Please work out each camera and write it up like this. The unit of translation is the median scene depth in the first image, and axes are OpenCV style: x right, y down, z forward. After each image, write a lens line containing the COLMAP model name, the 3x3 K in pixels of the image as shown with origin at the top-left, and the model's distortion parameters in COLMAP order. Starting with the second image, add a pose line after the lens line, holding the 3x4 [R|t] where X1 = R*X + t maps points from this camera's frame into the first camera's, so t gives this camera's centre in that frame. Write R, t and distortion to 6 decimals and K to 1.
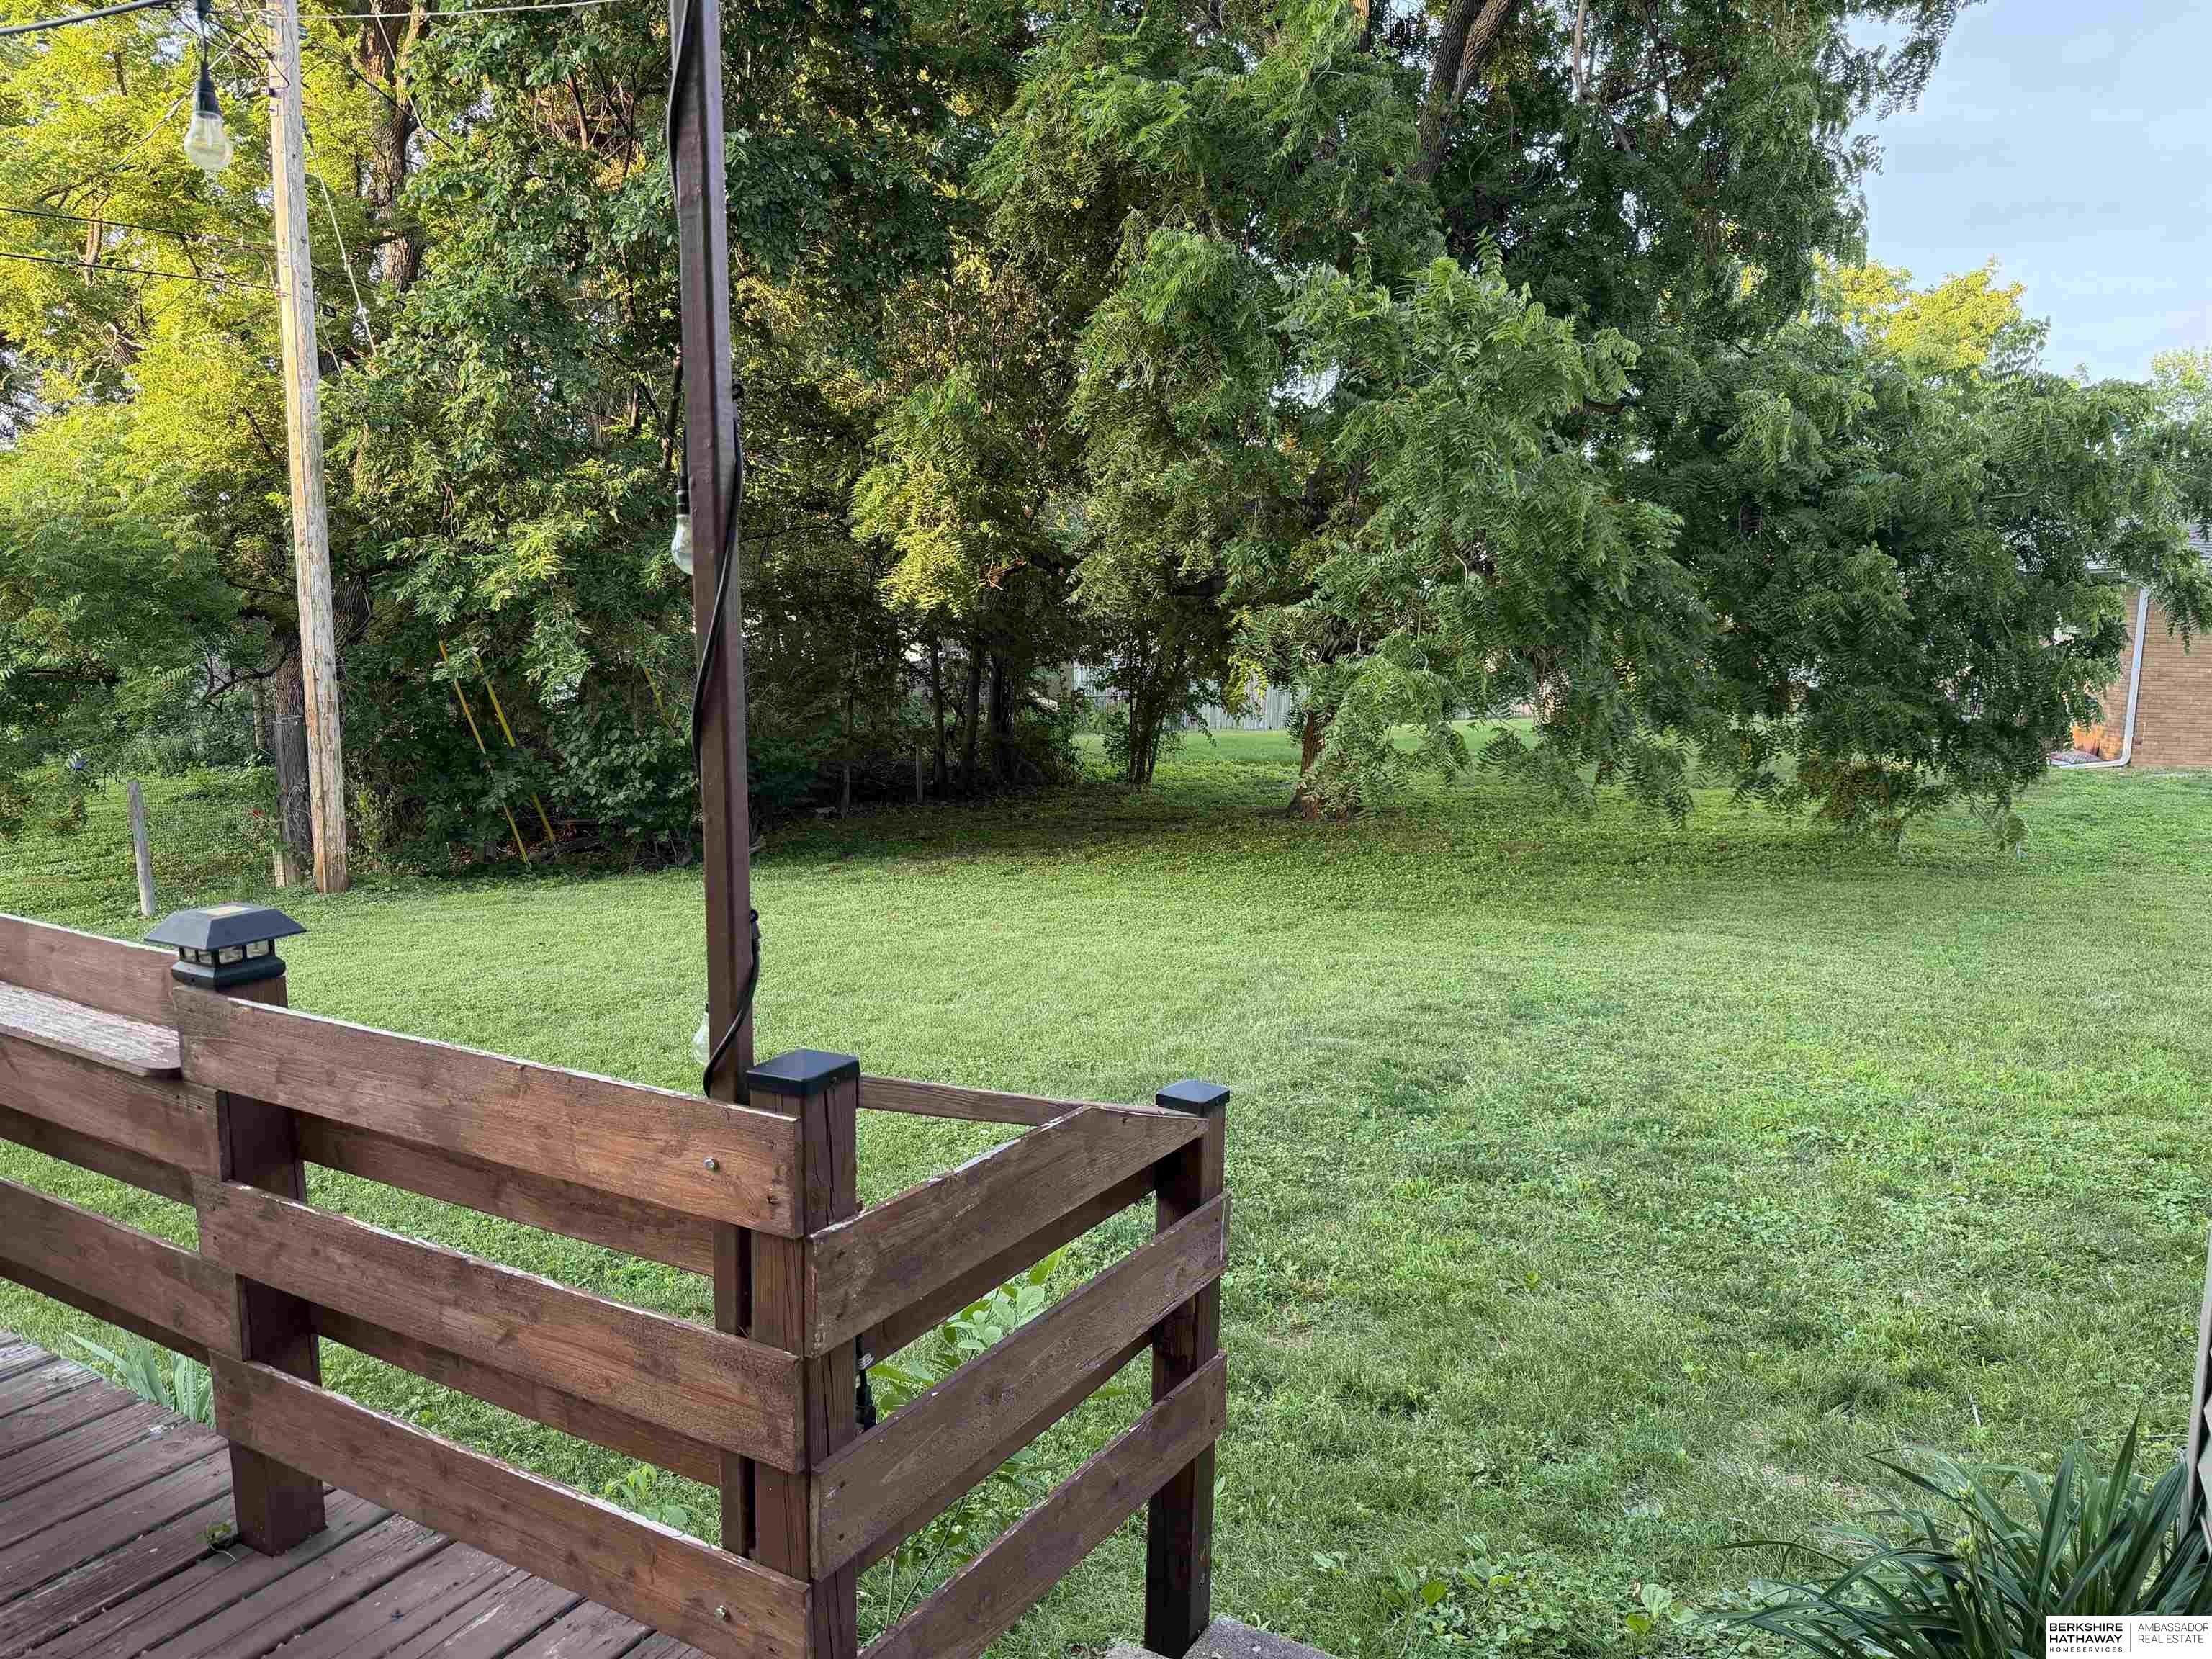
lens RADIAL K [[1579.0, 0, 1101.5], [0, 1579.0, 827.5], [0, 0, 1]] dist [0.019254, -0.004560]
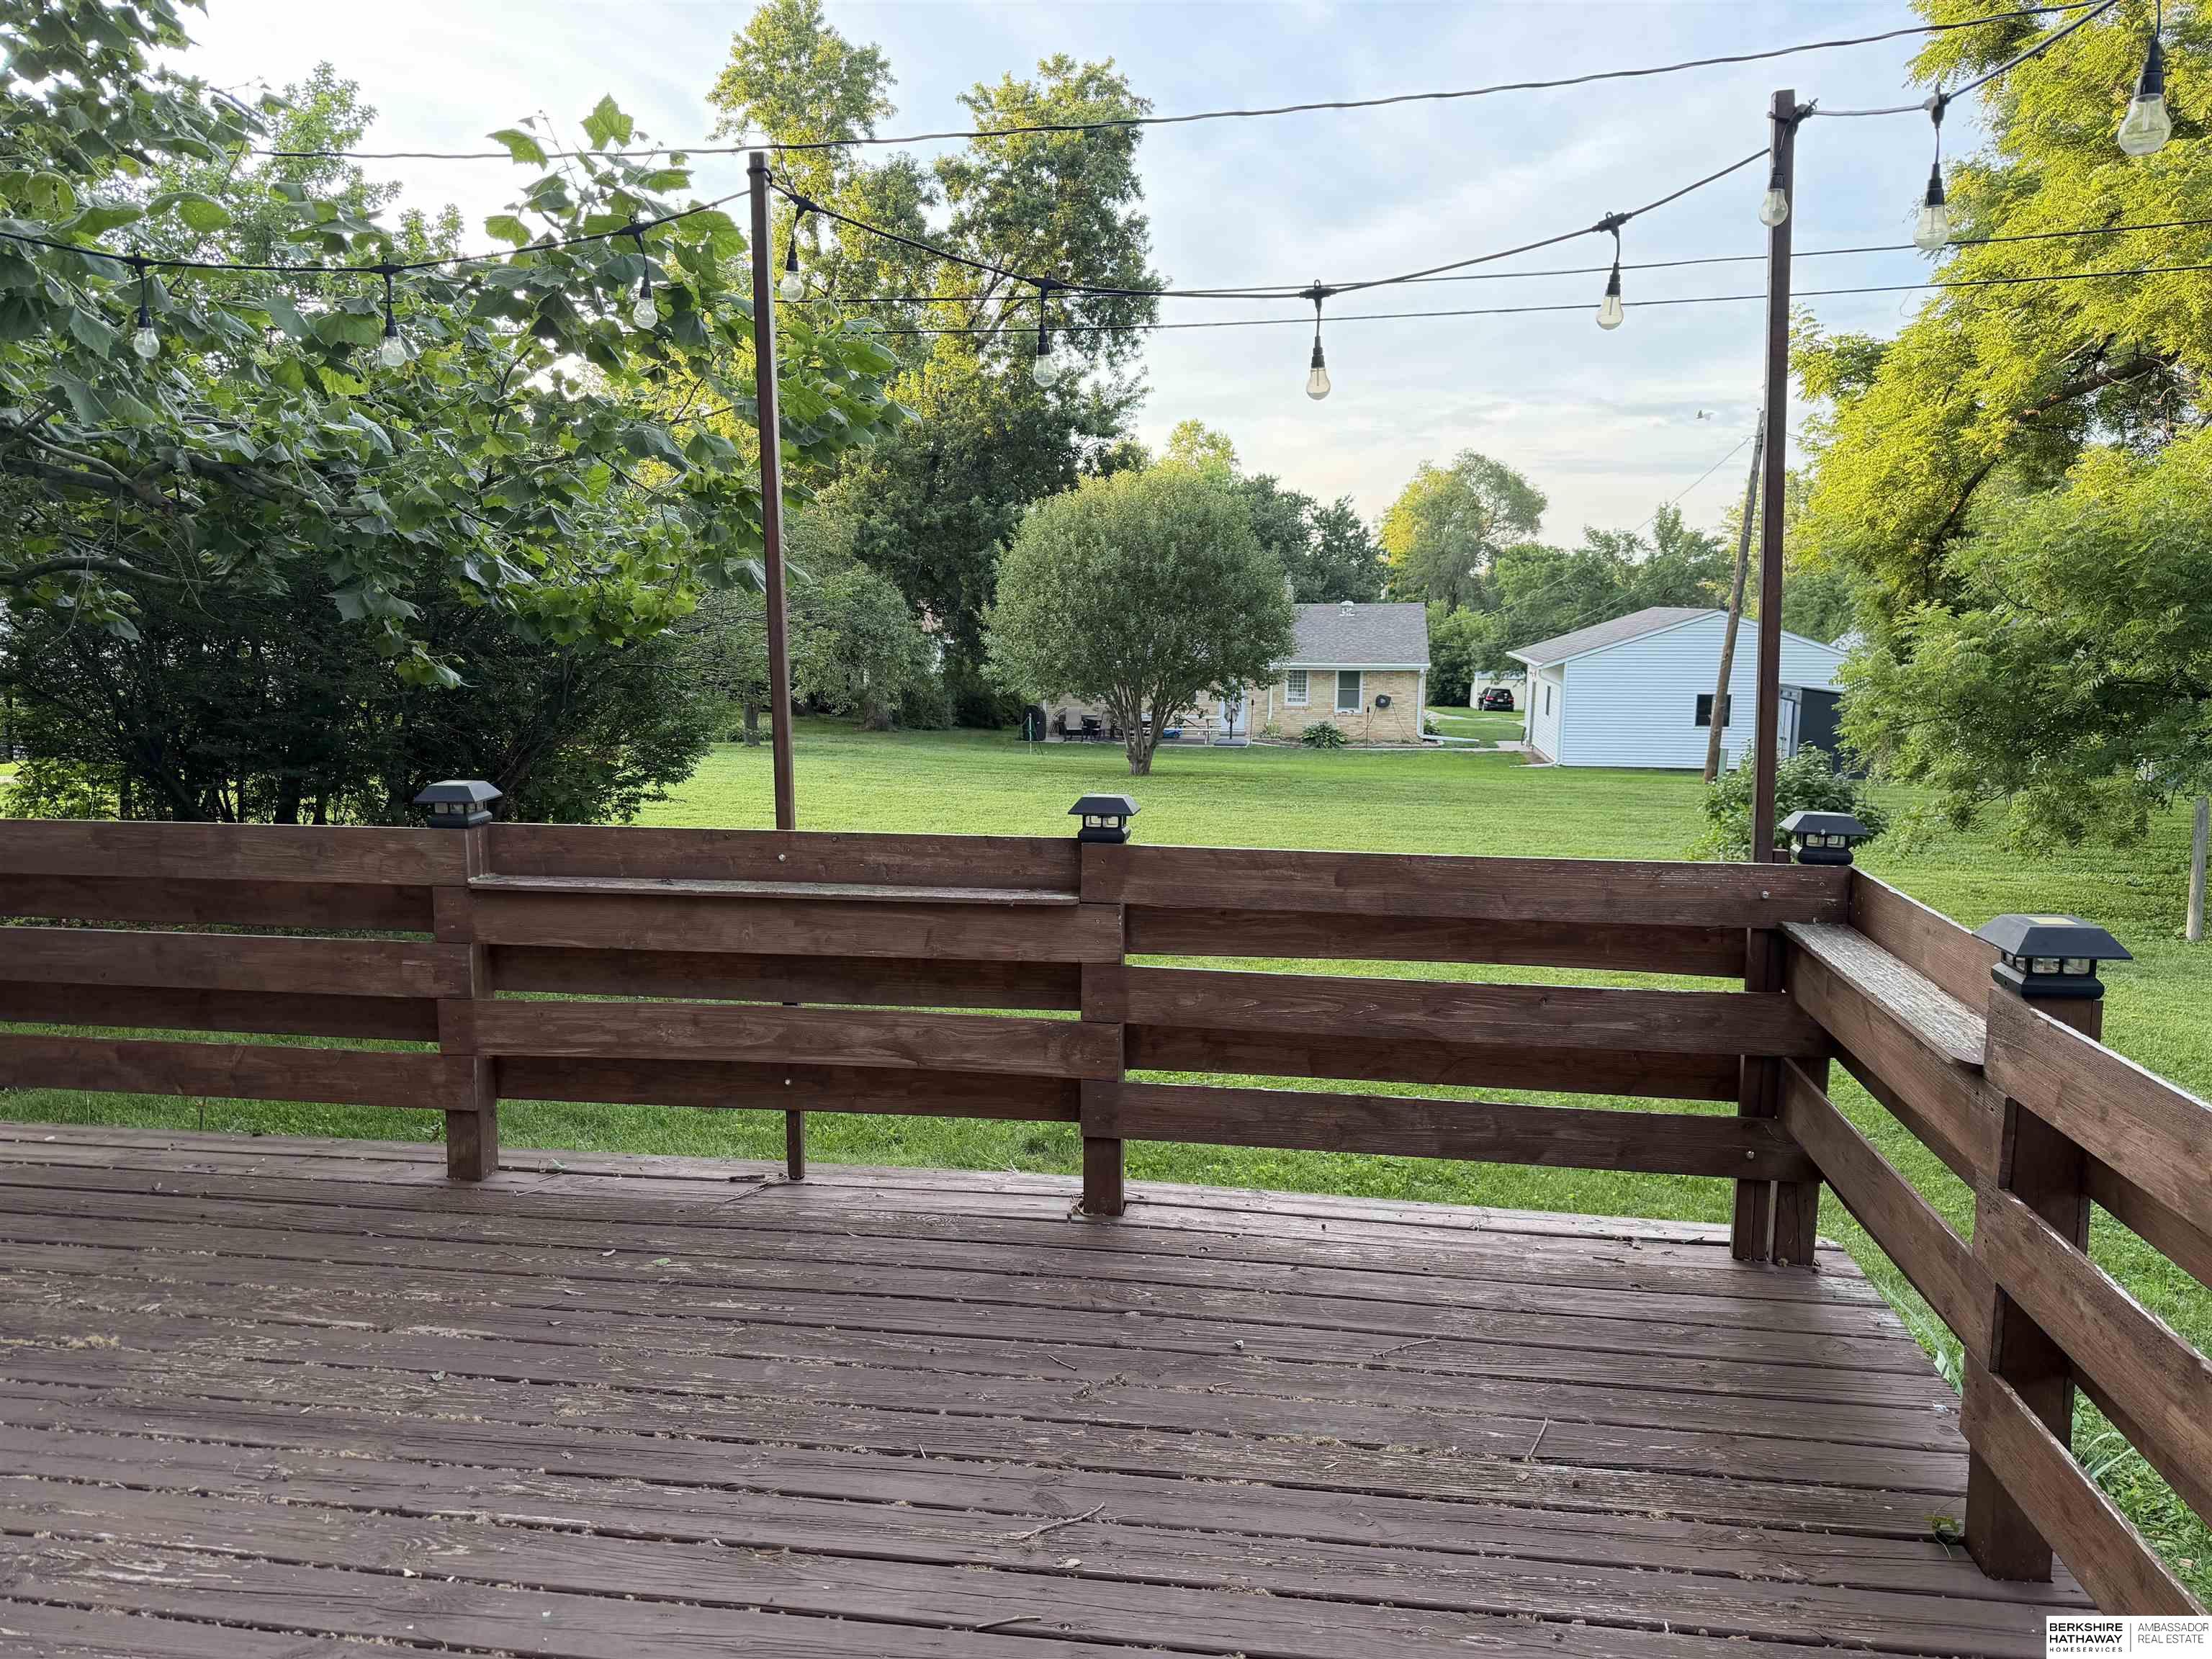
lens RADIAL K [[1579.0, 0, 1098.2], [0, 1579.0, 831.9], [0, 0, 1]] dist [0.019254, -0.004560]
pose [[0.394086, 0.130624, -0.909744, 0.097772], [-0.134969, 0.987342, 0.083300, -0.004115], [0.909109, 0.089960, 0.406728, 0.059574]]
